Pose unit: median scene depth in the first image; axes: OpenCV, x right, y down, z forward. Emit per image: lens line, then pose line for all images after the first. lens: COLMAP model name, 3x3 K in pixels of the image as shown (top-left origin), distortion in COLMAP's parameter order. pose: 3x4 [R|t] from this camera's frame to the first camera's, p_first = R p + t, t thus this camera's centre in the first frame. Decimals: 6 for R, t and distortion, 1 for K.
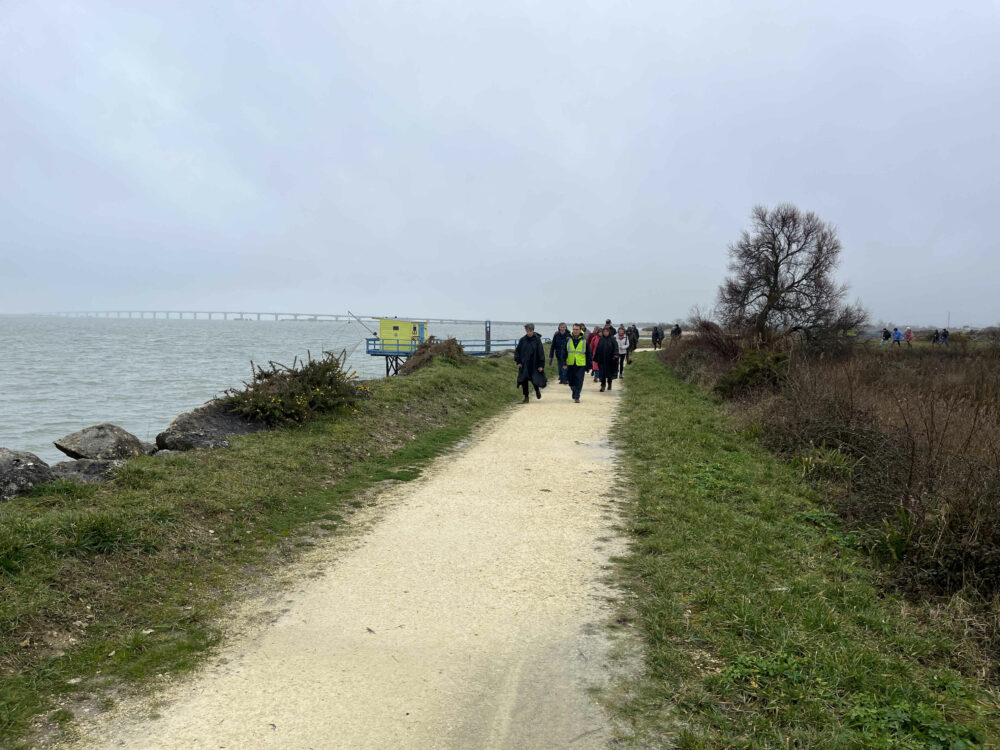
lens RADIAL K [[739.6, 0, 507.3], [0, 739.6, 373.0], [0, 0, 1]] dist [0.069020, -0.084055]
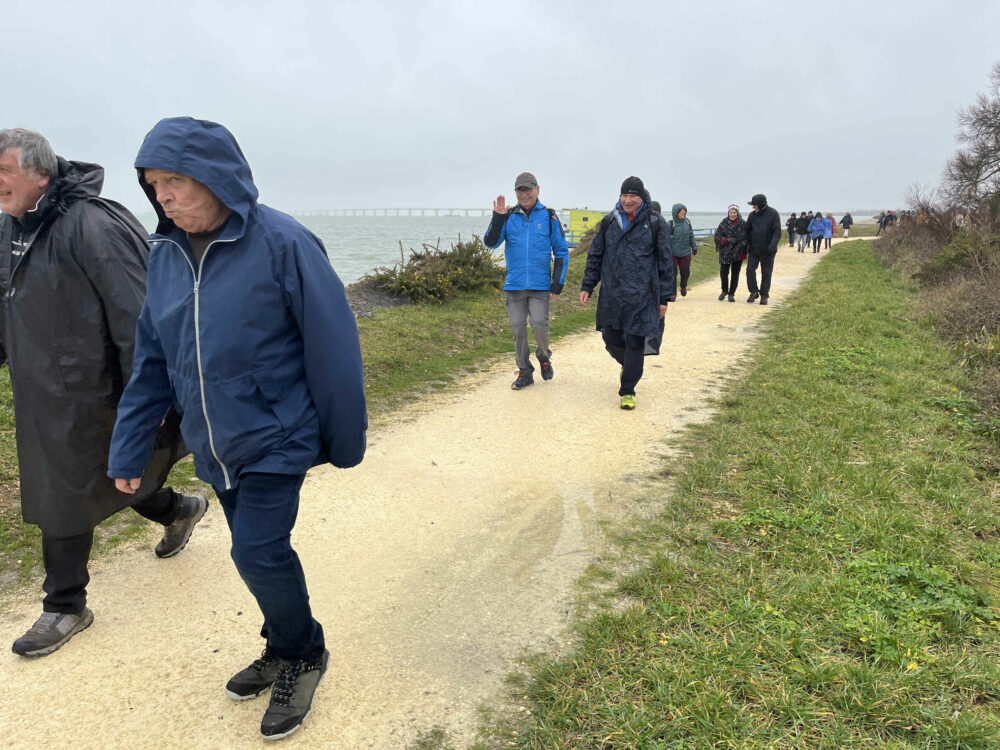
lens RADIAL K [[741.3, 0, 510.5], [0, 741.3, 368.6], [0, 0, 1]] dist [0.075826, -0.096274]
pose [[0.965754, 0.035887, -0.256965, 0.168479], [-0.000974, 0.990883, 0.134723, 0.035752], [0.259457, -0.129858, 0.956984, -0.033429]]
